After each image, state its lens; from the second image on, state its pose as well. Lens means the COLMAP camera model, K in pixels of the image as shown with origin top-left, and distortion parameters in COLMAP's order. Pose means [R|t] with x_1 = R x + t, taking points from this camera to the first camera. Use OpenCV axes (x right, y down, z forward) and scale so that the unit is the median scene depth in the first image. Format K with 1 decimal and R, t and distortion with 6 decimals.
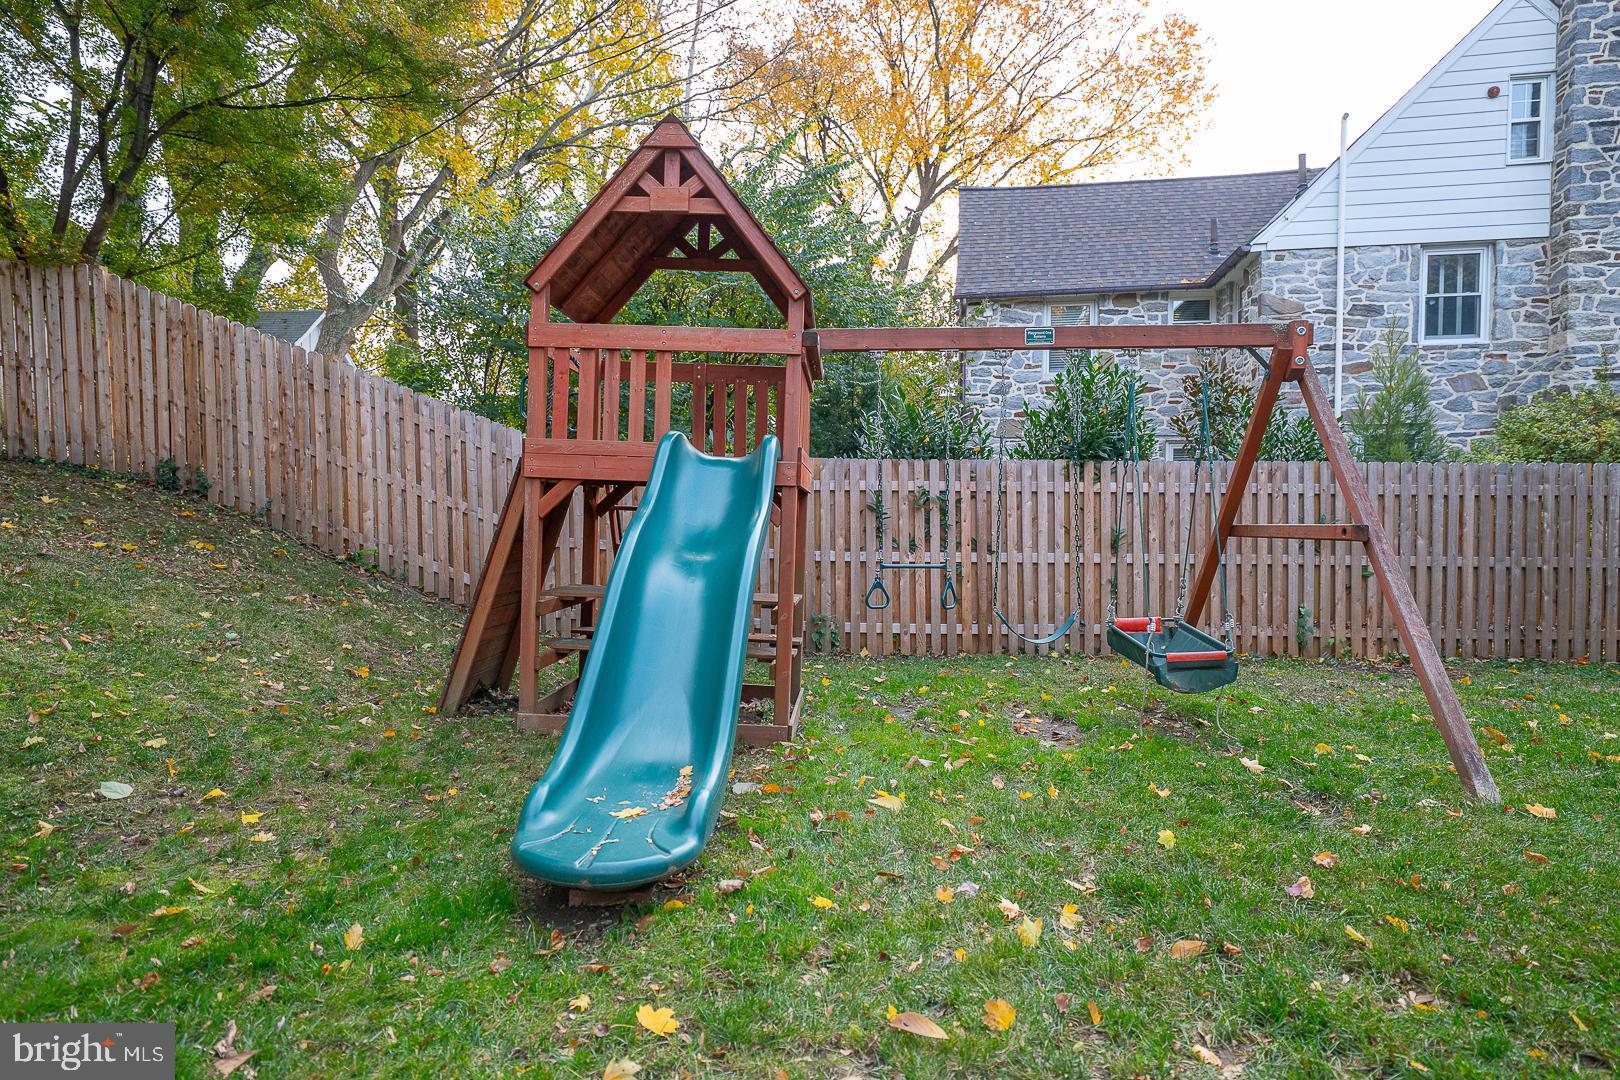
lens RADIAL K [[980.6, 0, 810.0], [0, 980.6, 540.0], [0, 0, 1]] dist [0.000084, 0.000009]
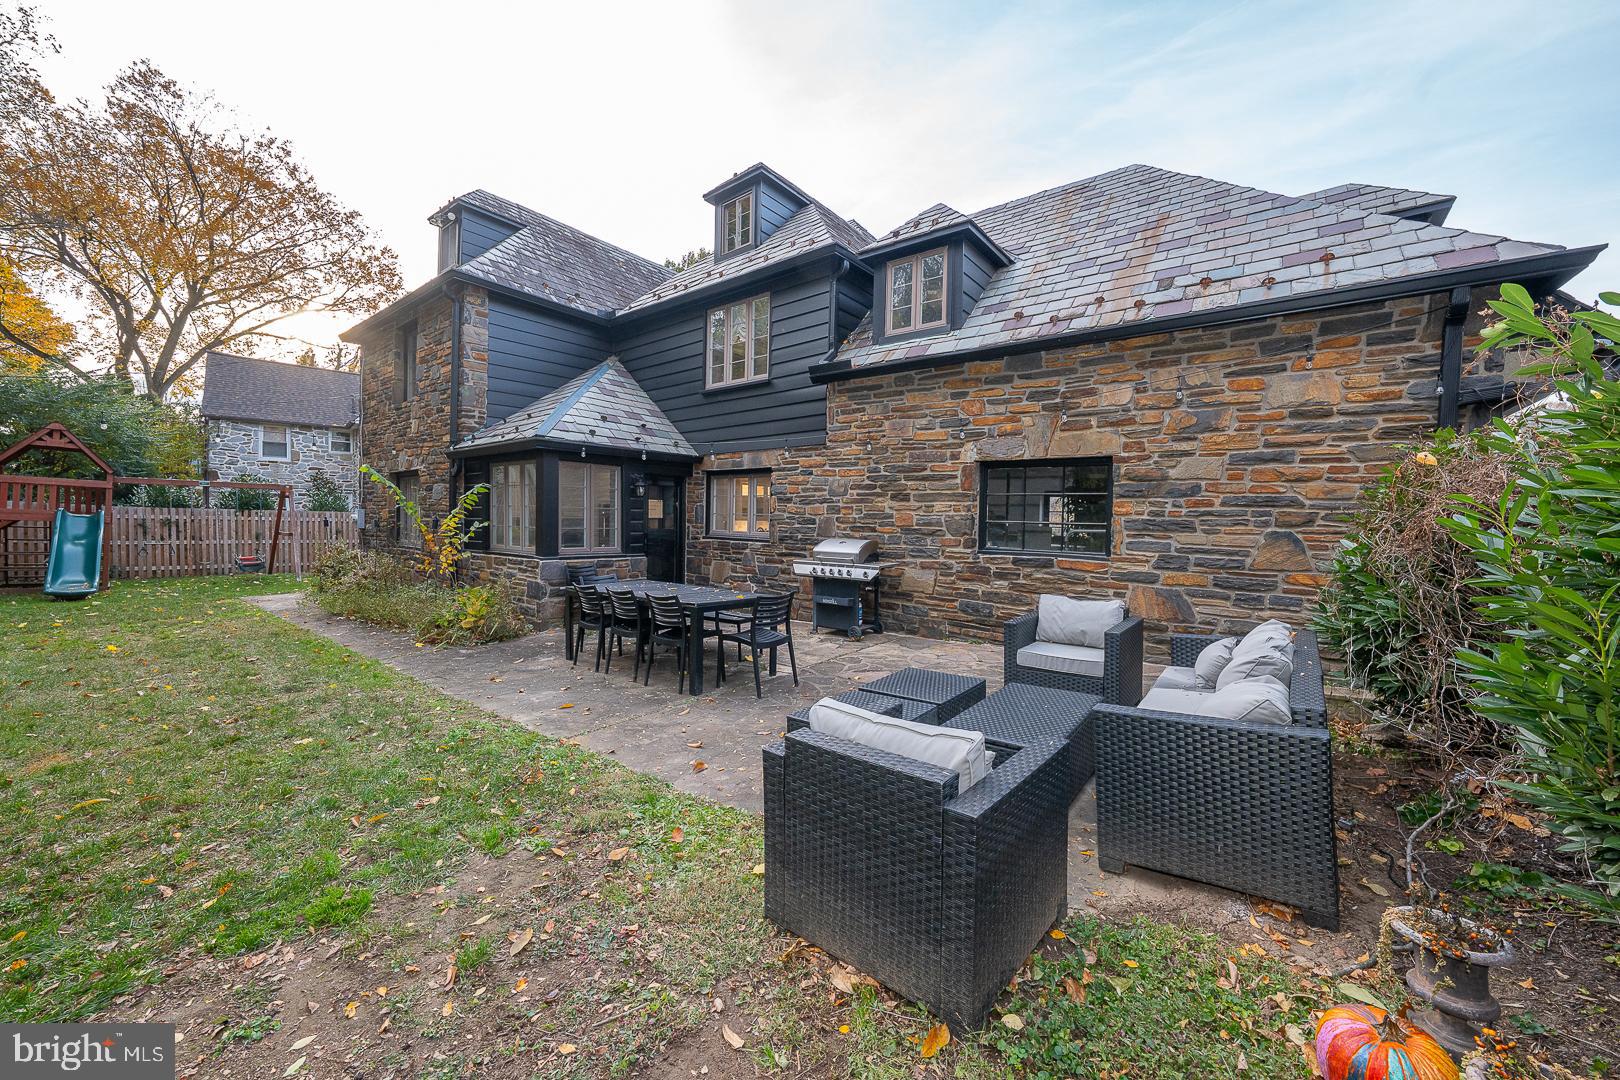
lens RADIAL K [[616.7, 0, 810.0], [0, 616.7, 540.0], [0, 0, 1]] dist [0.000188, 0.000105]
pose [[0.632347, -0.011879, 0.774594, -0.090394], [0.004051, 0.999919, 0.012027, -0.003193], [-0.774675, -0.004467, 0.632344, -1.552108]]
